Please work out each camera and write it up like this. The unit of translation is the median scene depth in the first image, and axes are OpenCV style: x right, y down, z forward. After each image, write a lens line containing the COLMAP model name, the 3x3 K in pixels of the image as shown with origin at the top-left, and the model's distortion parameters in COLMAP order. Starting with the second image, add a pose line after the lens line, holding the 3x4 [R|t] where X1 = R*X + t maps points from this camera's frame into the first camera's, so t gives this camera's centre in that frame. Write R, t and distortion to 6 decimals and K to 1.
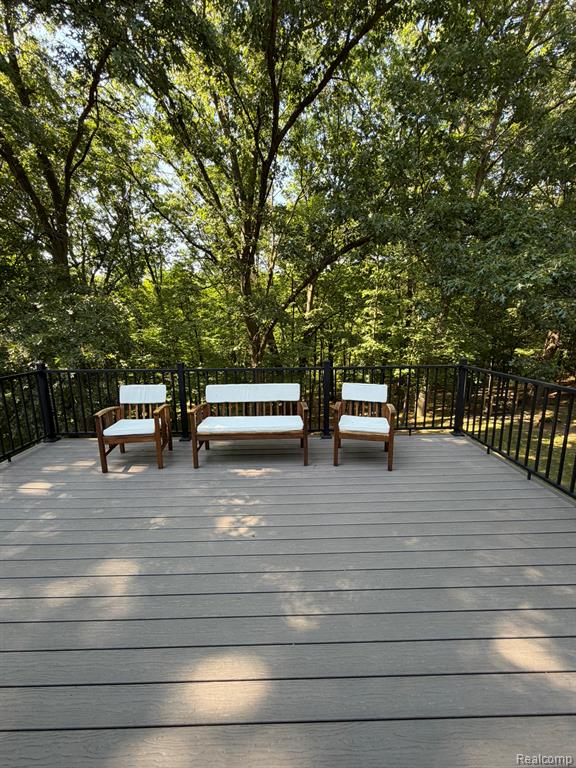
lens RADIAL K [[307.1, 0, 289.3], [0, 307.1, 385.3], [0, 0, 1]] dist [-0.000389, 0.000810]
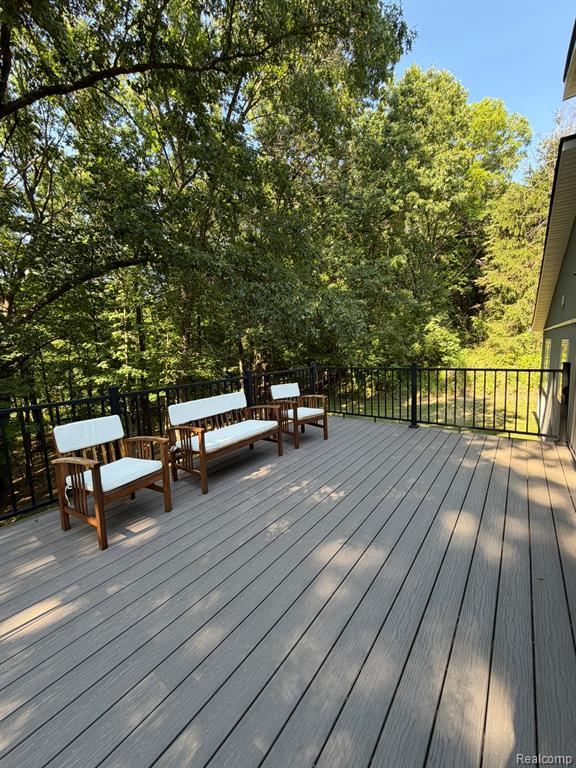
lens RADIAL K [[307.1, 0, 289.9], [0, 307.1, 381.8], [0, 0, 1]] dist [-0.000389, 0.000810]
pose [[0.607753, -0.101837, 0.787570, -0.845487], [0.179120, 0.983766, -0.011018, 0.003854], [-0.773662, 0.147765, 0.616127, 0.218404]]
